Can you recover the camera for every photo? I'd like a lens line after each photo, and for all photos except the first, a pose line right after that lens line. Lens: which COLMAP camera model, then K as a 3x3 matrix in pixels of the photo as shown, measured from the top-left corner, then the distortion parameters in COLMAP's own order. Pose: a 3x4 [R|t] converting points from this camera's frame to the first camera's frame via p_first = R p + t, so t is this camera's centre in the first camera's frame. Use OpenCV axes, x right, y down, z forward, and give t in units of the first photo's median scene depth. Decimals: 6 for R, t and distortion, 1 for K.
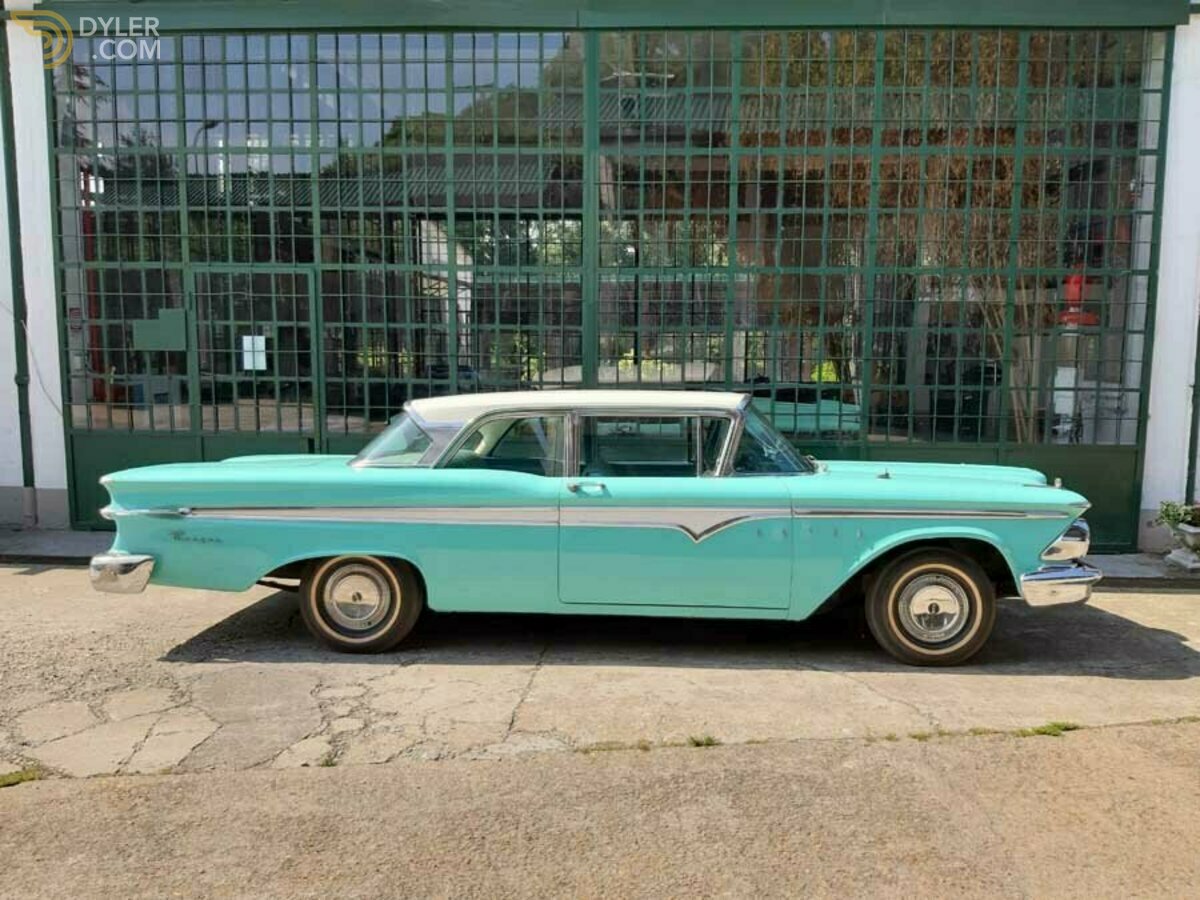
lens RADIAL K [[960.2, 0, 608.5], [0, 960.2, 448.6], [0, 0, 1]] dist [0.069874, -0.147020]
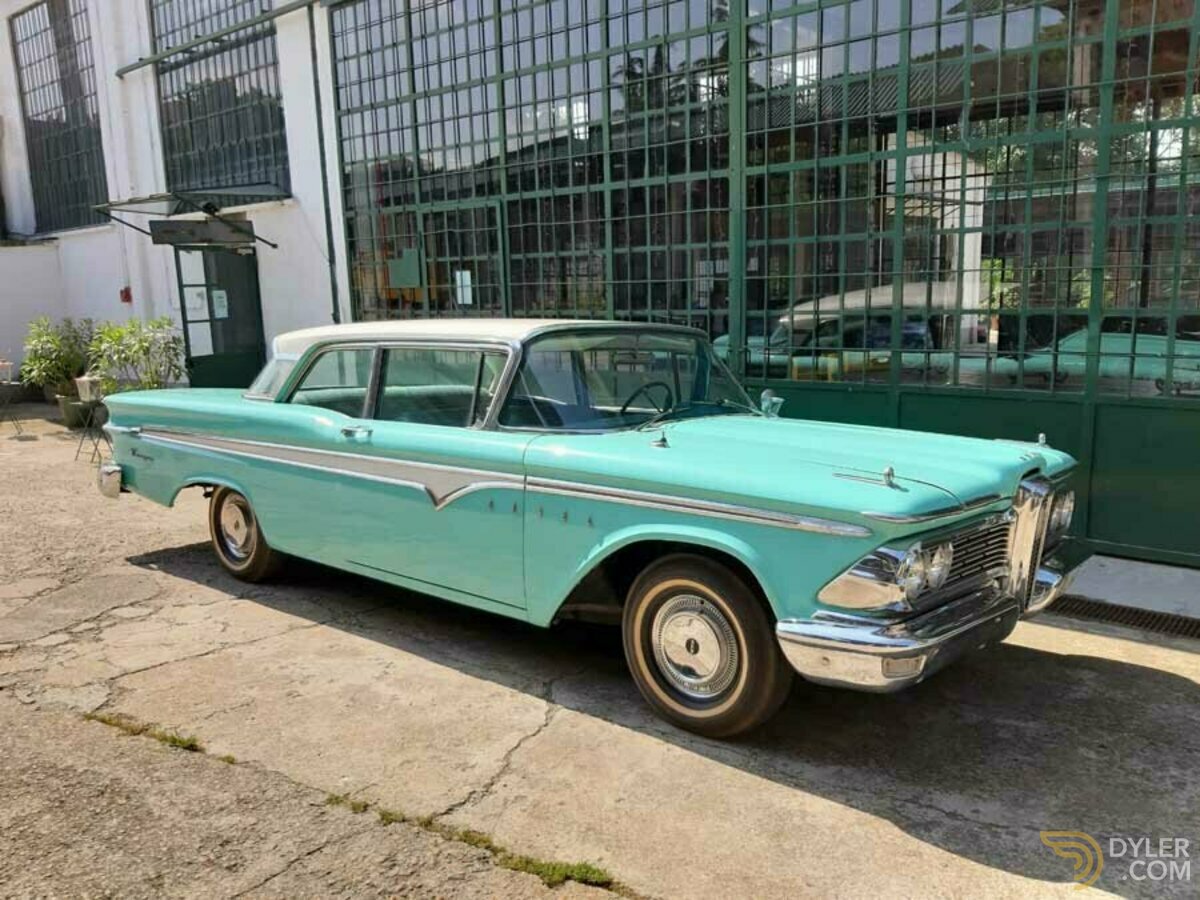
lens RADIAL K [[960.2, 0, 608.5], [0, 960.2, 448.6], [0, 0, 1]] dist [0.069874, -0.147020]
pose [[0.791853, 0.074246, -0.606181, 0.686522], [-0.033464, 0.996366, 0.078323, -0.020397], [0.609794, -0.041735, 0.791460, 0.451832]]
